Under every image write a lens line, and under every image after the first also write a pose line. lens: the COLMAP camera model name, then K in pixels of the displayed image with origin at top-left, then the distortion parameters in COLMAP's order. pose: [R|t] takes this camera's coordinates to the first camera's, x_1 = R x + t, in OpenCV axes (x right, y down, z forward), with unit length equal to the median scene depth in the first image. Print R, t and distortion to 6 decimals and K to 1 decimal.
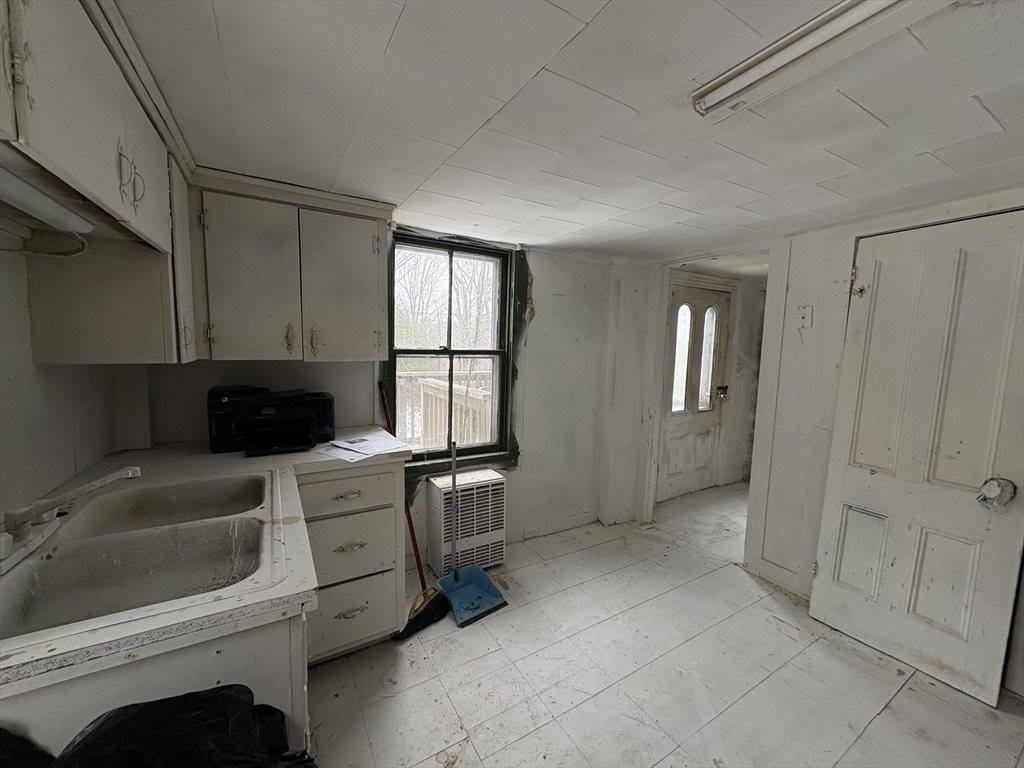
lens RADIAL K [[407.0, 0, 513.0], [0, 407.0, 386.1], [0, 0, 1]] dist [0.001471, 0.000345]
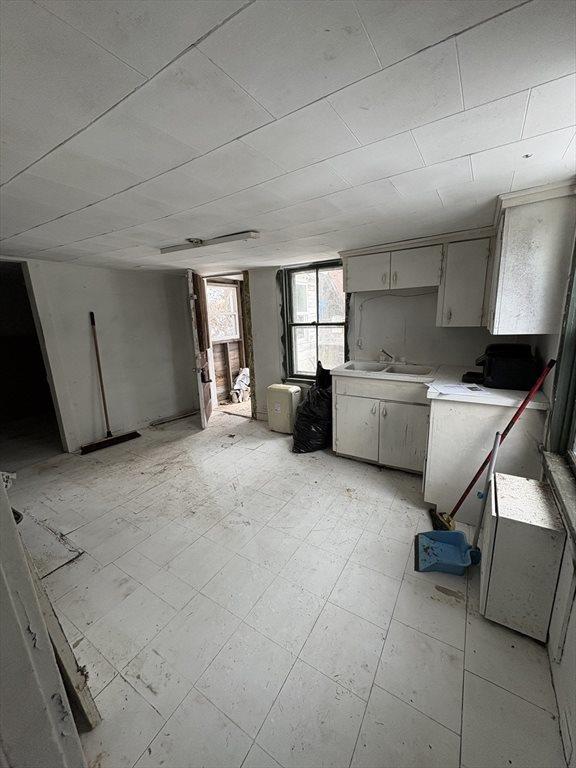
lens RADIAL K [[305.3, 0, 288.5], [0, 305.3, 384.1], [0, 0, 1]] dist [0.001471, 0.000345]
pose [[-0.888083, 0.123250, -0.442852, 0.664457], [-0.022921, 0.950314, 0.310447, -0.197742], [0.459111, 0.285853, -0.841133, 1.588282]]
